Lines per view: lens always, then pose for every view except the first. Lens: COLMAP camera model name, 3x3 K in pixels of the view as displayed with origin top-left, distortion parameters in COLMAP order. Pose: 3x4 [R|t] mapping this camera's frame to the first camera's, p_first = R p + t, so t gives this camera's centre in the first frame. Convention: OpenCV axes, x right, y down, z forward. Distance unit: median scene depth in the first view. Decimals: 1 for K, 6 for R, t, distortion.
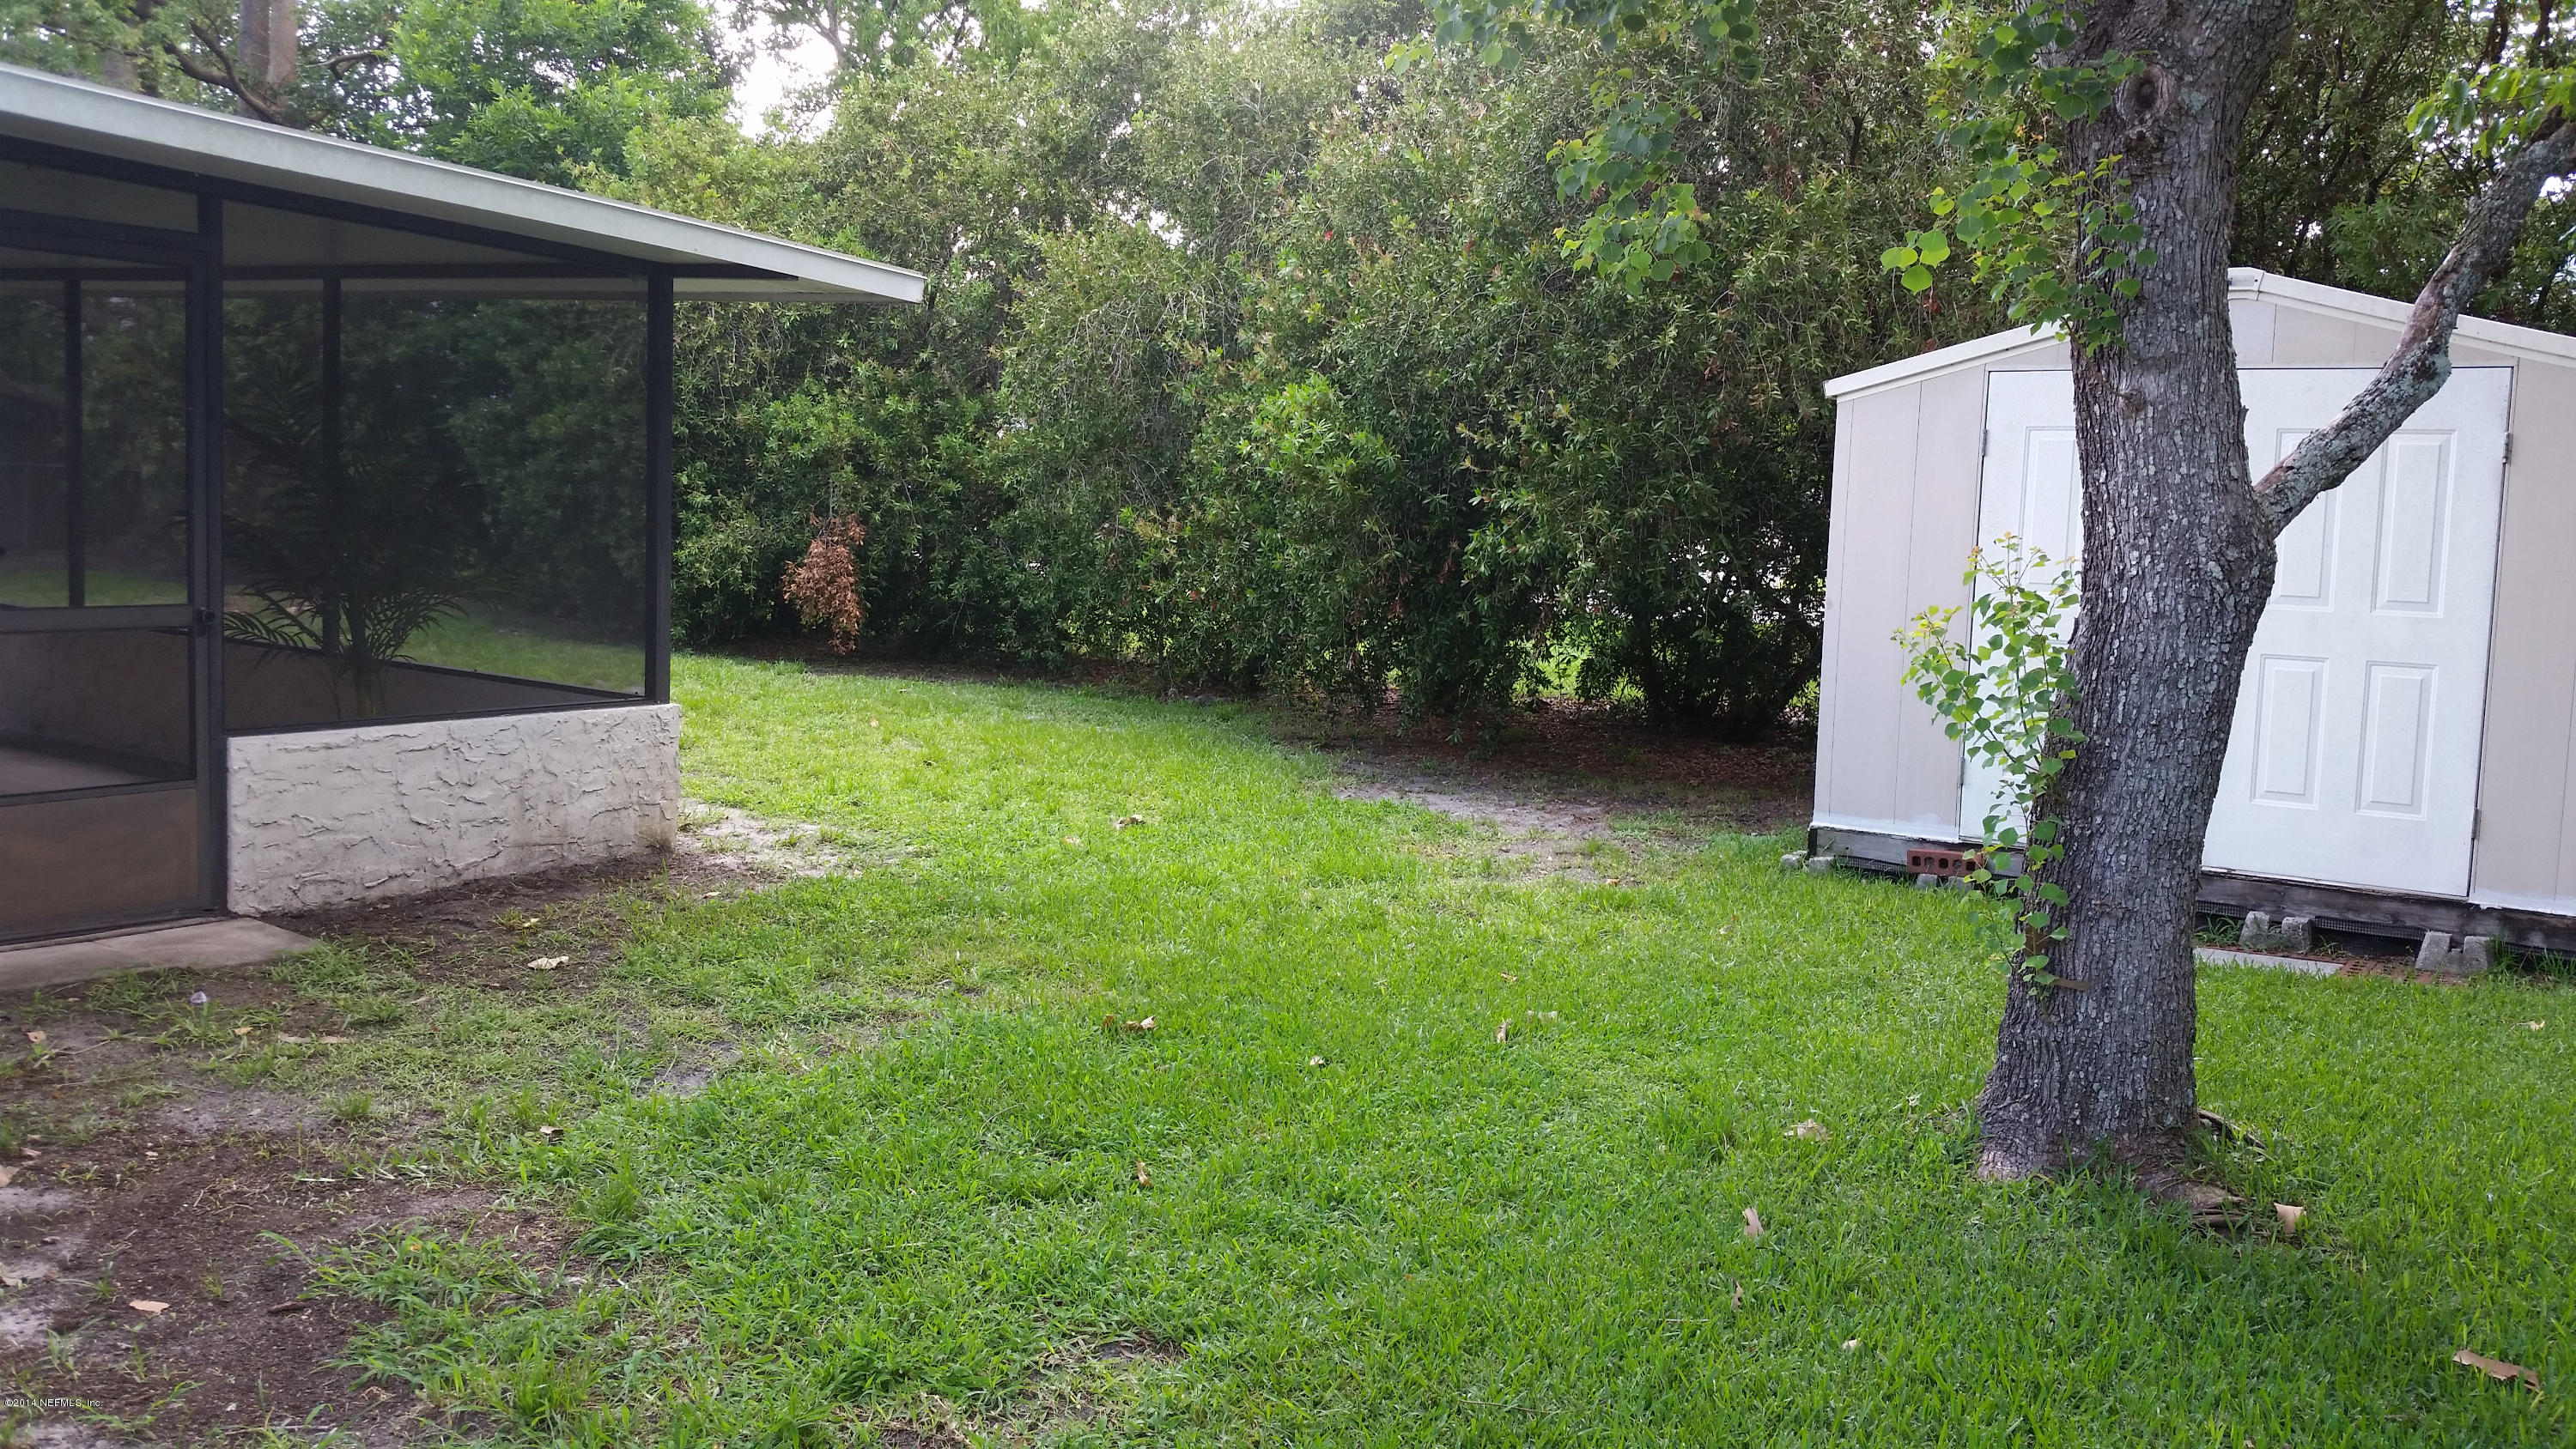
lens RADIAL K [[2071.7, 0, 1288.7], [0, 2071.7, 733.2], [0, 0, 1]] dist [0.145996, -0.308538]
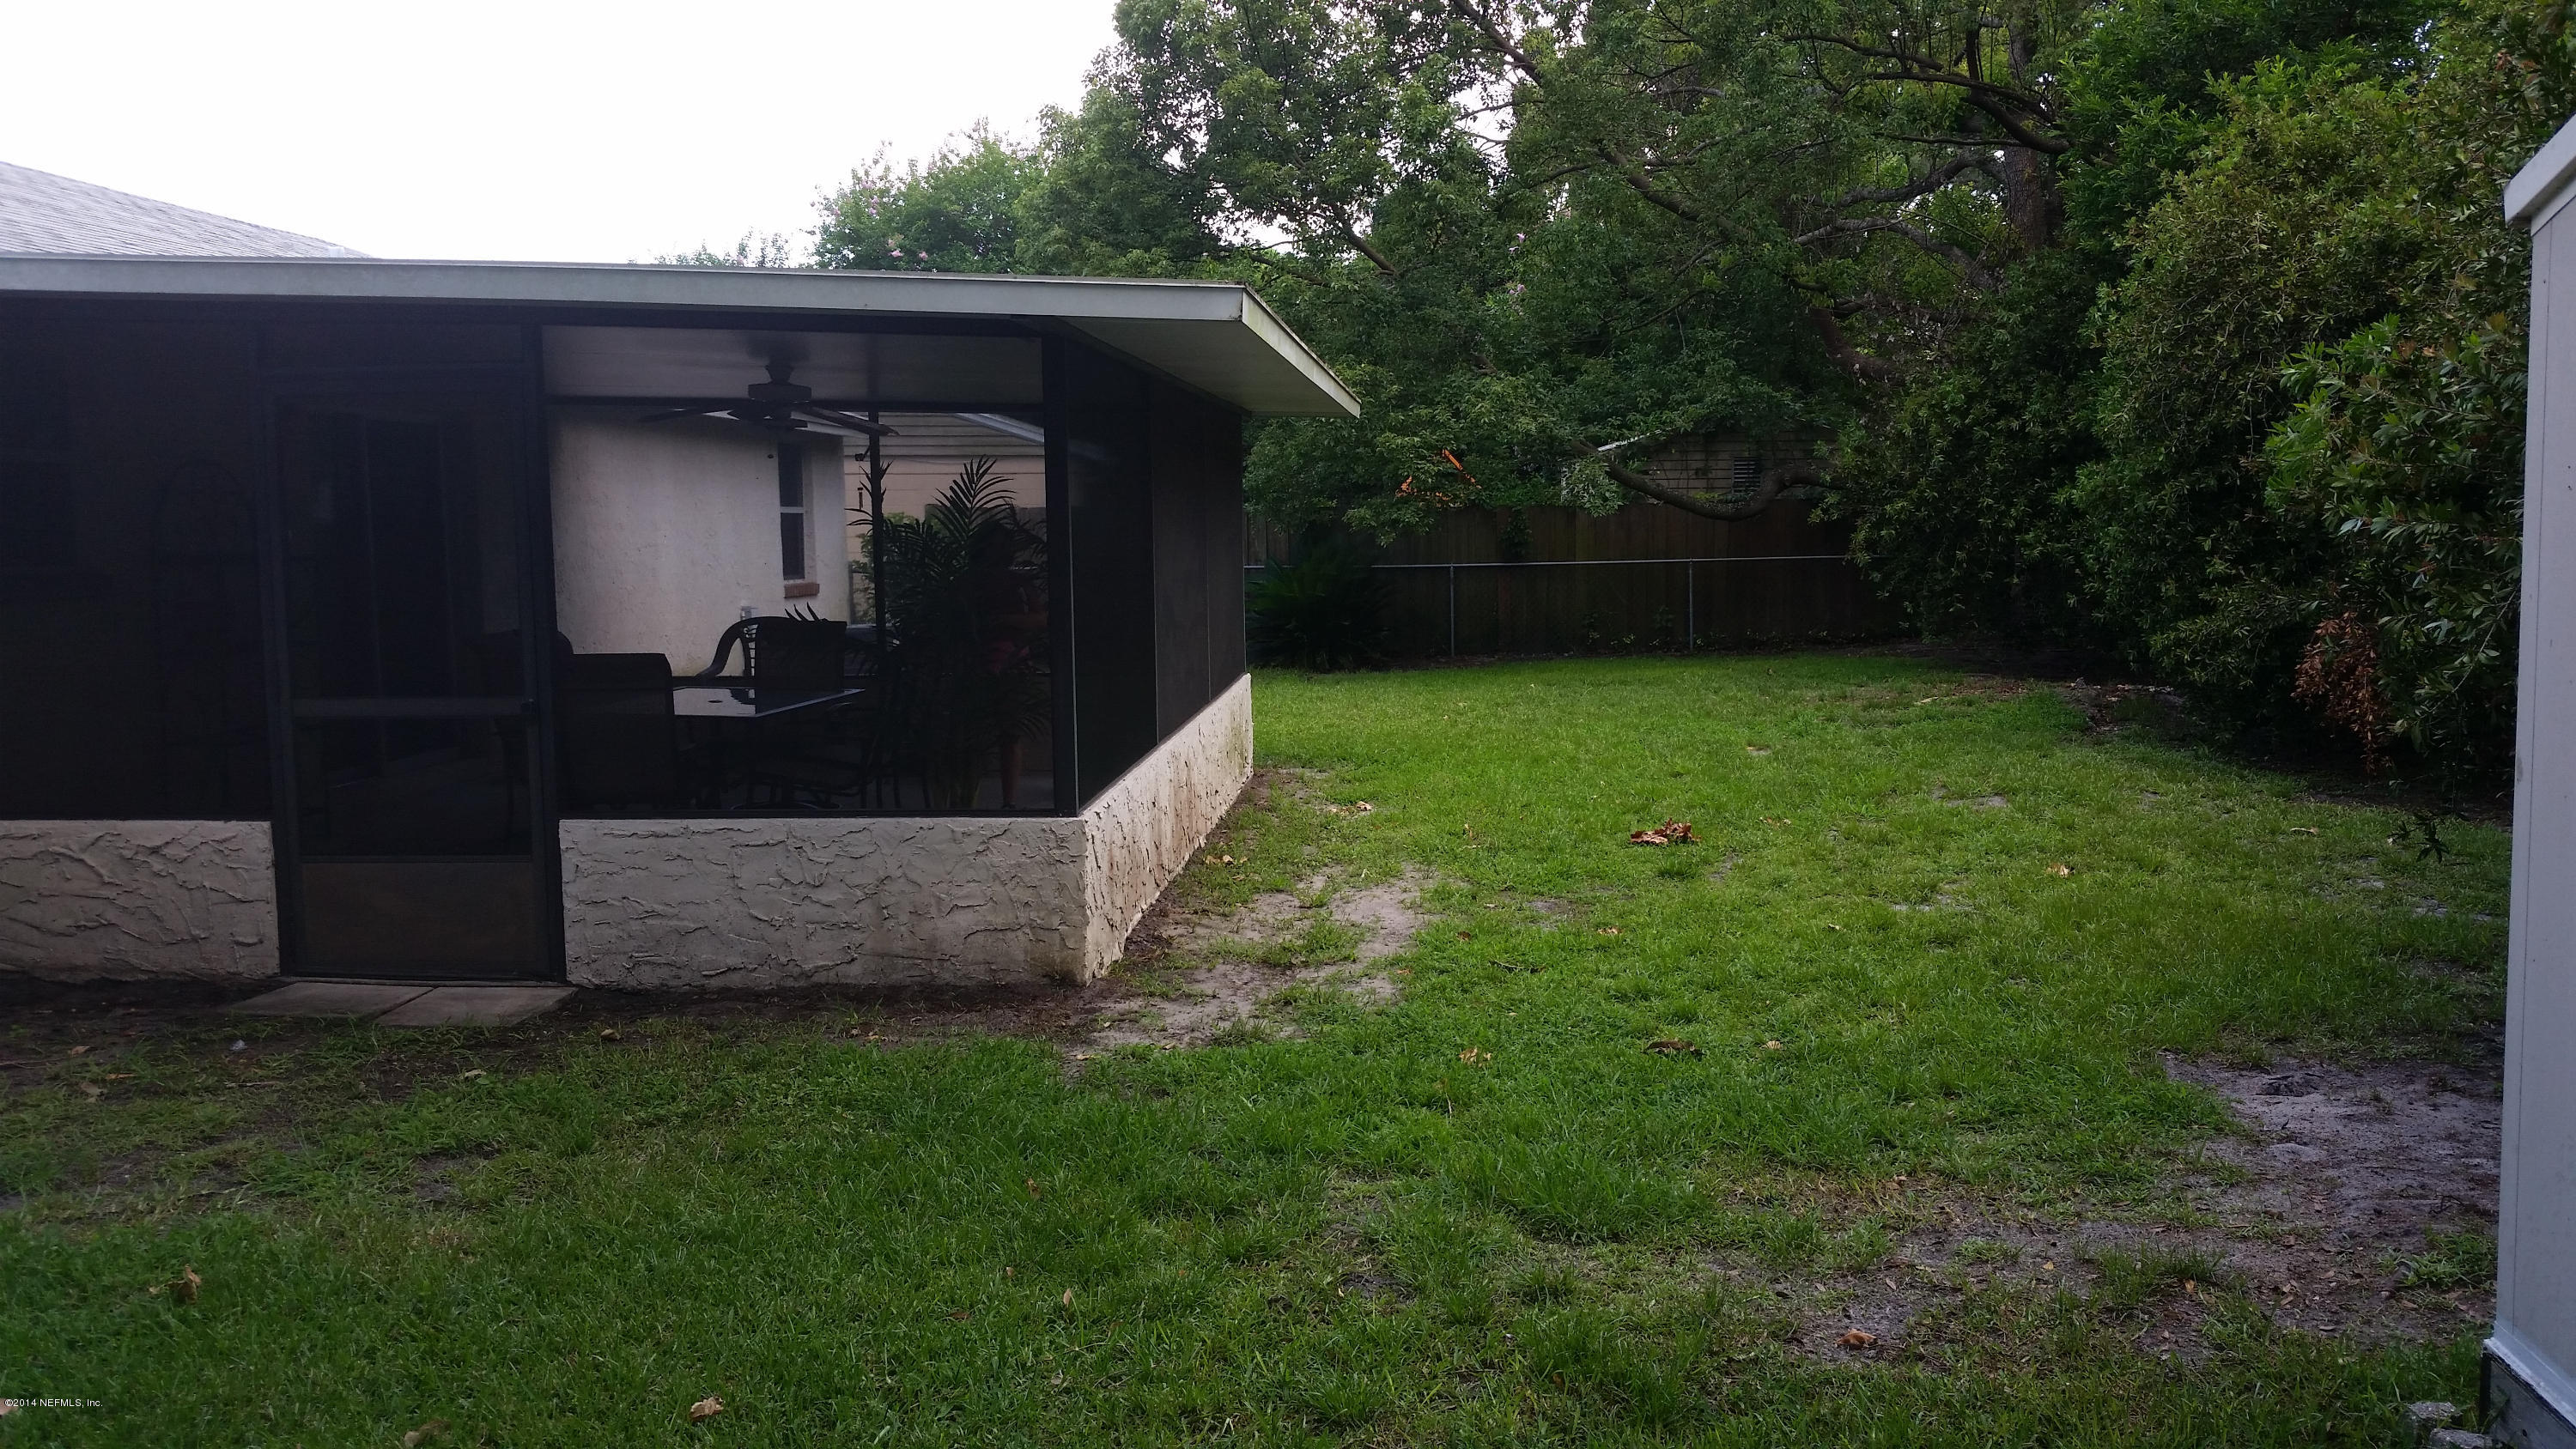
lens RADIAL K [[2071.7, 0, 1288.7], [0, 2071.7, 733.2], [0, 0, 1]] dist [0.145996, -0.308538]
pose [[0.495204, 0.037588, -0.867963, 0.551796], [-0.069628, 0.997567, 0.003476, -0.064059], [0.865982, 0.058713, 0.496616, 0.700243]]
